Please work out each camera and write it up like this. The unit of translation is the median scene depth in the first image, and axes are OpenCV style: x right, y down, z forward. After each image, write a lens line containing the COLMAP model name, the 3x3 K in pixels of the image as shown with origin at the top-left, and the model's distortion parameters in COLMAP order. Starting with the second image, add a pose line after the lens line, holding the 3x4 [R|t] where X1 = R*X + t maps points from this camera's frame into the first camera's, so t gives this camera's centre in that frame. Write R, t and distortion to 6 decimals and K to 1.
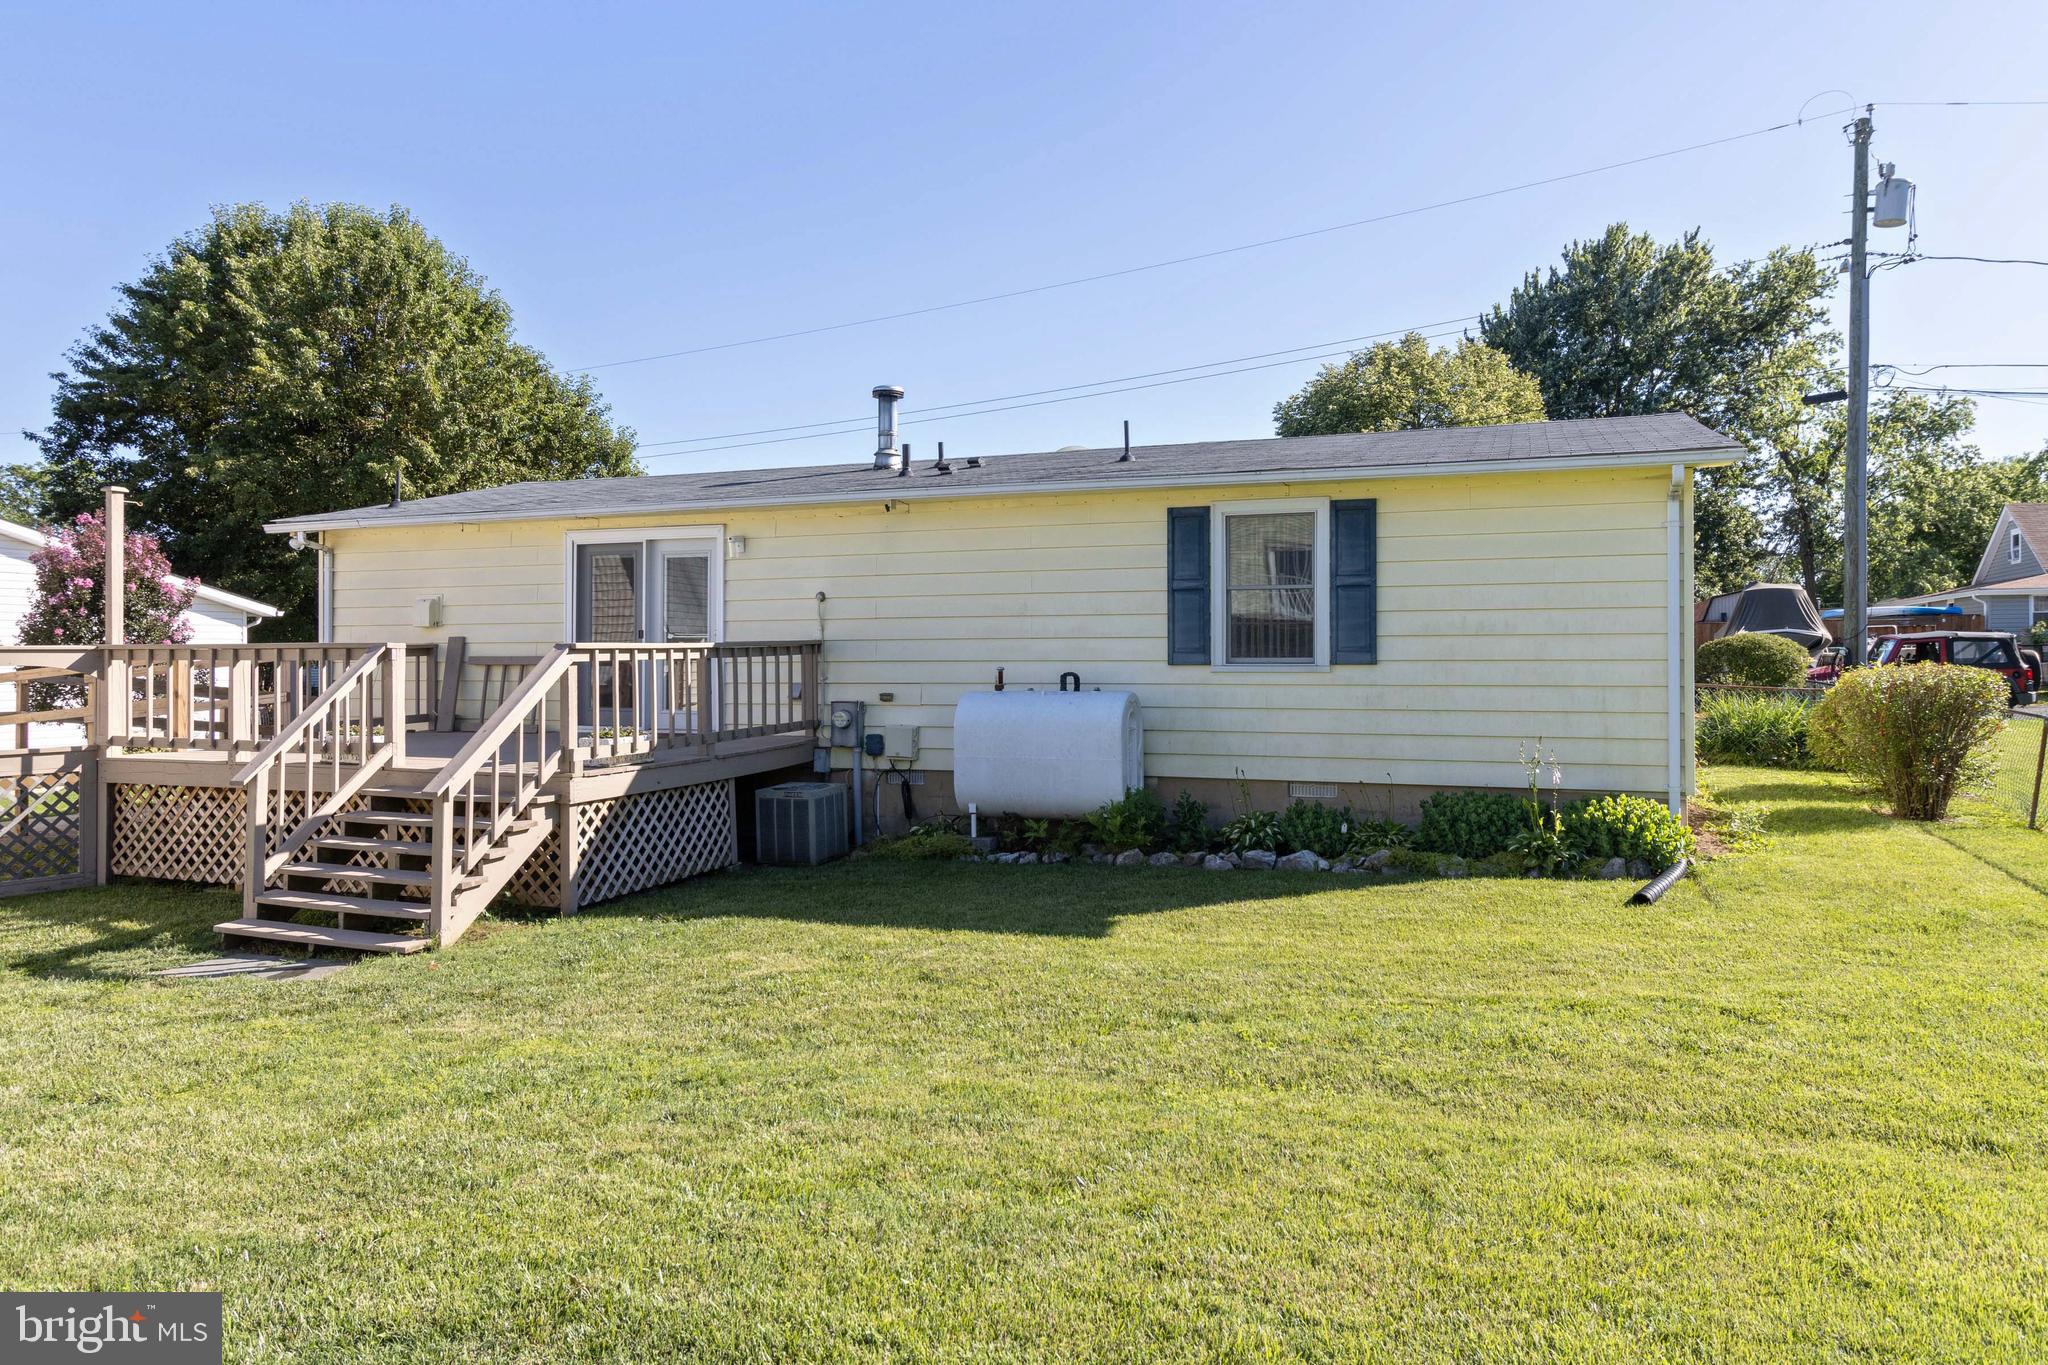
lens RADIAL K [[1317.1, 0, 1068.6], [0, 1317.1, 668.0], [0, 0, 1]] dist [0.005859, 0.001059]
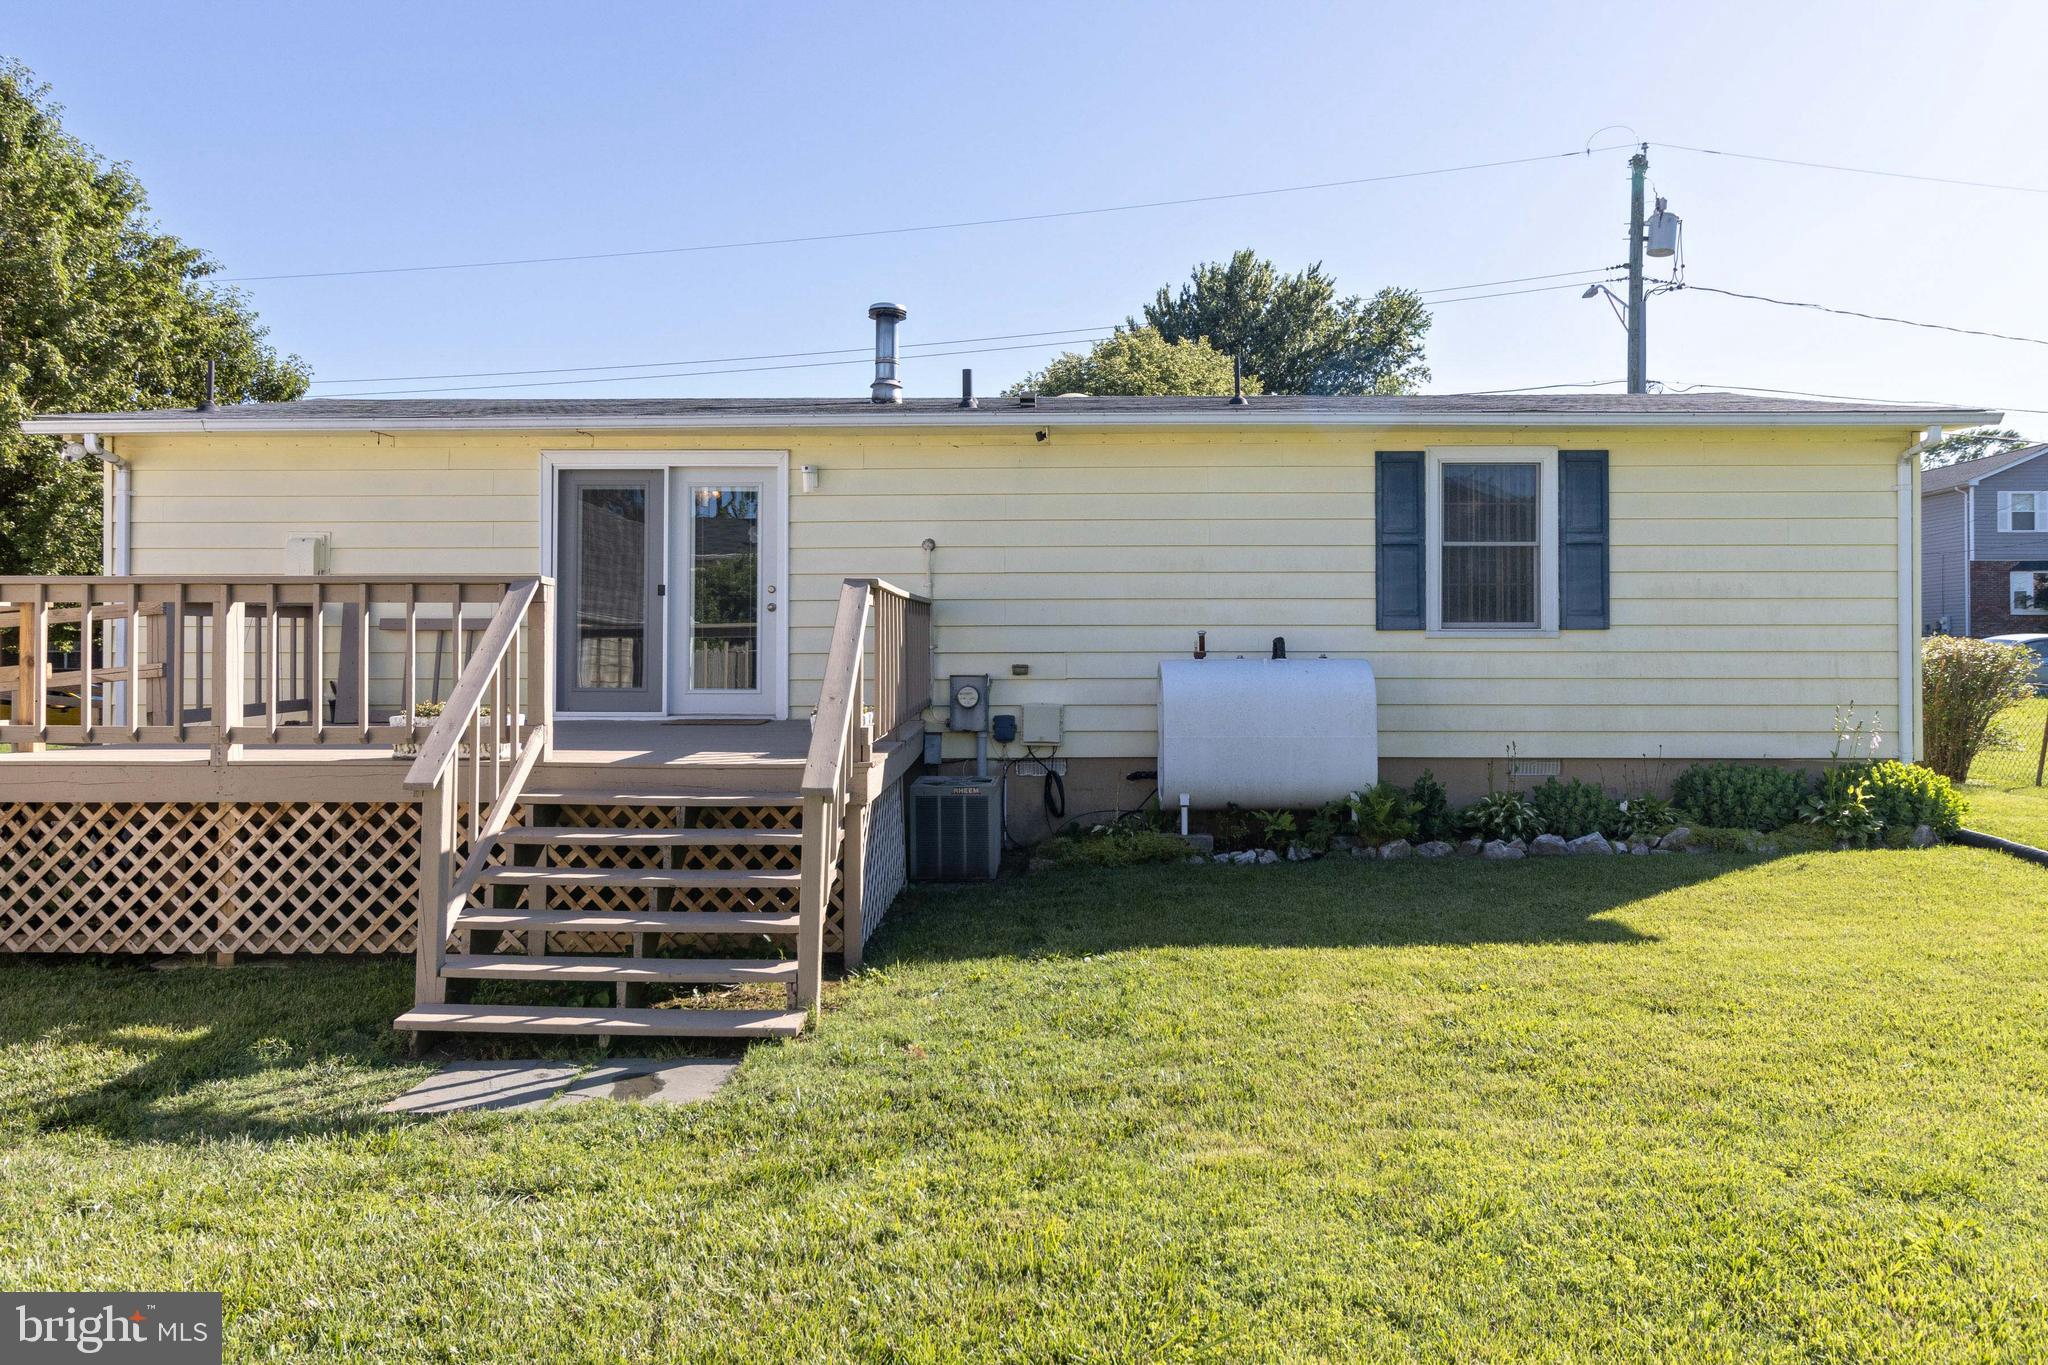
lens RADIAL K [[1317.1, 0, 1068.6], [0, 1317.1, 668.0], [0, 0, 1]] dist [0.005859, 0.001059]
pose [[0.945749, -0.000188, 0.324899, -0.405752], [0.001244, 0.999995, -0.003043, 0.025546], [-0.324897, 0.003282, 0.945744, 0.236696]]
